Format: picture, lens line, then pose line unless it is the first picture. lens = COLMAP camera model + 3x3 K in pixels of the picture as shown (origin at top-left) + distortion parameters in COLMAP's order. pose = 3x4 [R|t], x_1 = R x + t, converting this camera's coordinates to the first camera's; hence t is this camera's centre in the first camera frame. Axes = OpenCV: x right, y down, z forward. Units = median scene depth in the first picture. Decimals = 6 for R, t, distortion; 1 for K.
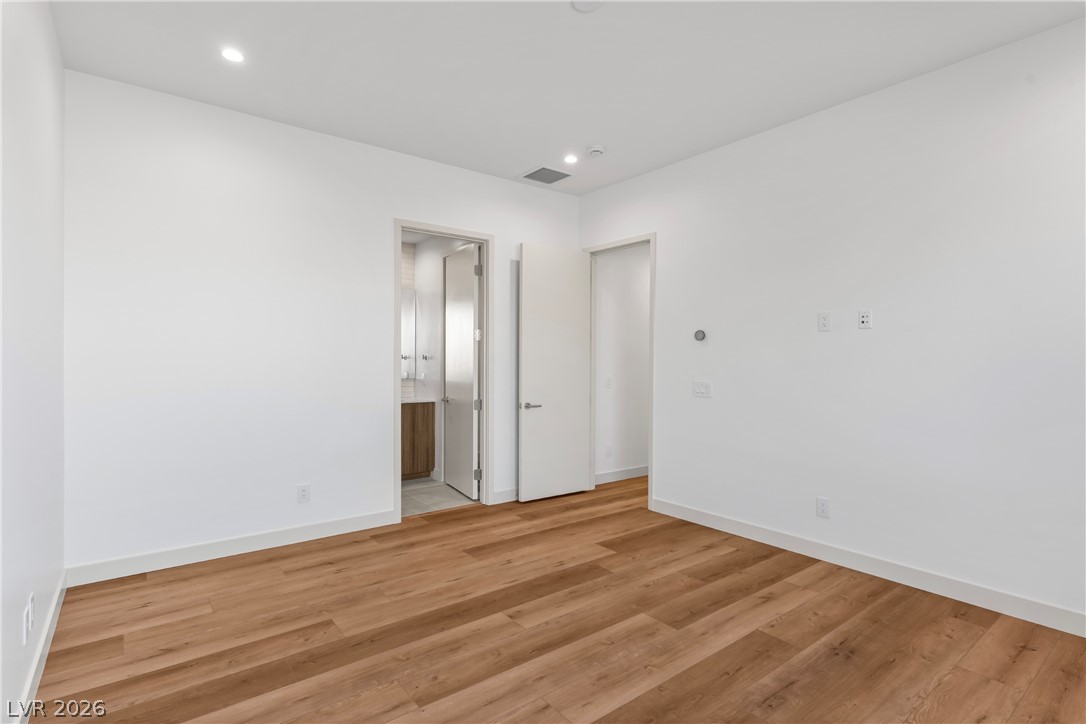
lens RADIAL K [[522.6, 0, 547.0], [0, 522.6, 360.7], [0, 0, 1]] dist [0.012477, -0.001382]
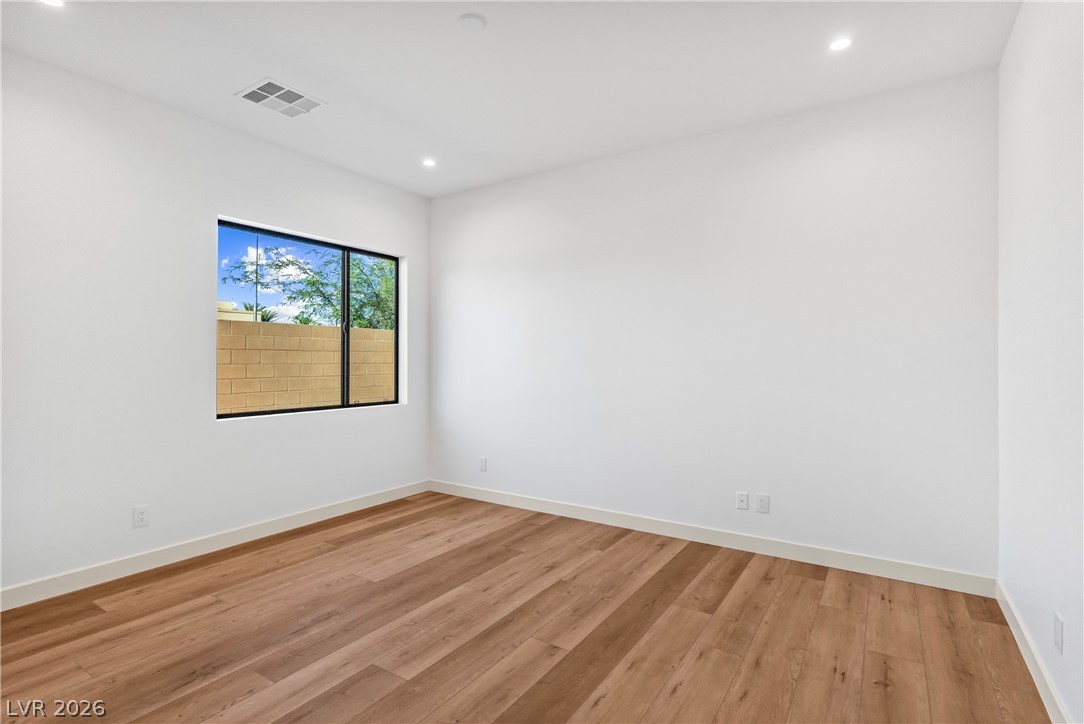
lens RADIAL K [[521.6, 0, 542.0], [0, 521.6, 367.8], [0, 0, 1]] dist [0.012477, -0.001382]
pose [[-0.945956, 0.000050, -0.324295, 0.266798], [-0.004410, 0.999906, 0.013016, -0.018611], [0.324265, 0.013743, -0.945867, 1.959238]]
